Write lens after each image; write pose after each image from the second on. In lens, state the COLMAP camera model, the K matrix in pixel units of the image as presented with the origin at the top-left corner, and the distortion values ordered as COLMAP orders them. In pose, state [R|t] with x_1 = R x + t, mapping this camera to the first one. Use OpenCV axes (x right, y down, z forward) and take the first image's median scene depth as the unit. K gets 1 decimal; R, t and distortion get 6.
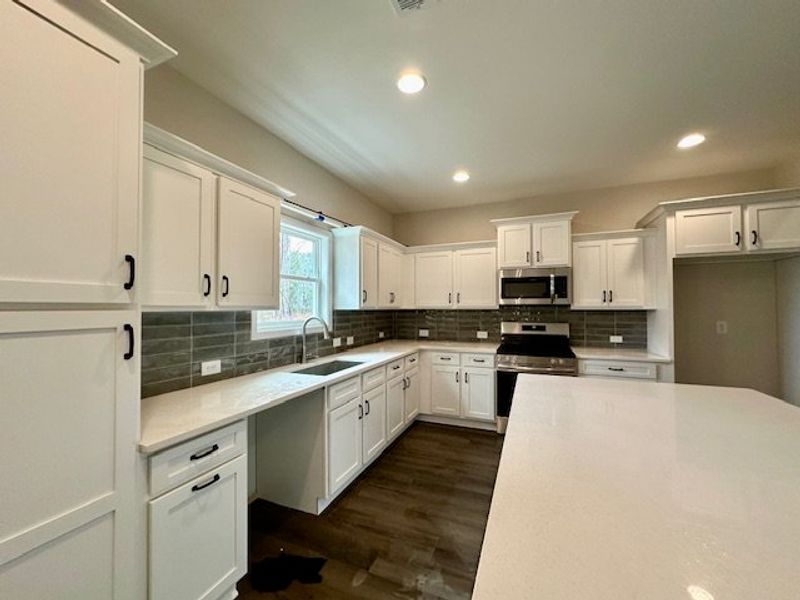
lens RADIAL K [[317.3, 0, 400.0], [0, 317.3, 300.0], [0, 0, 1]] dist [-0.000660, -0.000019]
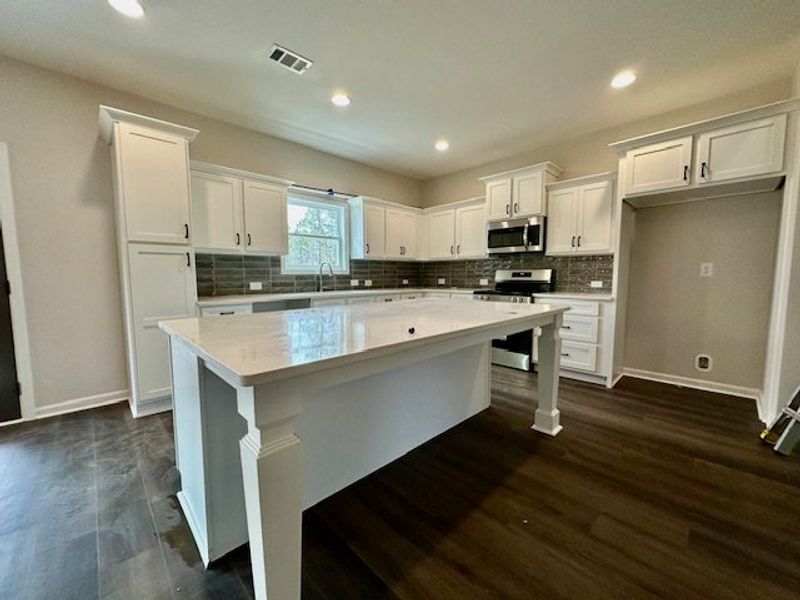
lens RADIAL K [[317.3, 0, 400.0], [0, 317.3, 300.0], [0, 0, 1]] dist [-0.000660, -0.000019]
pose [[0.917949, 0.030560, -0.395520, 0.541220], [0.010130, 0.994897, 0.100383, 0.069935], [0.396569, -0.096153, 0.912955, -0.212439]]
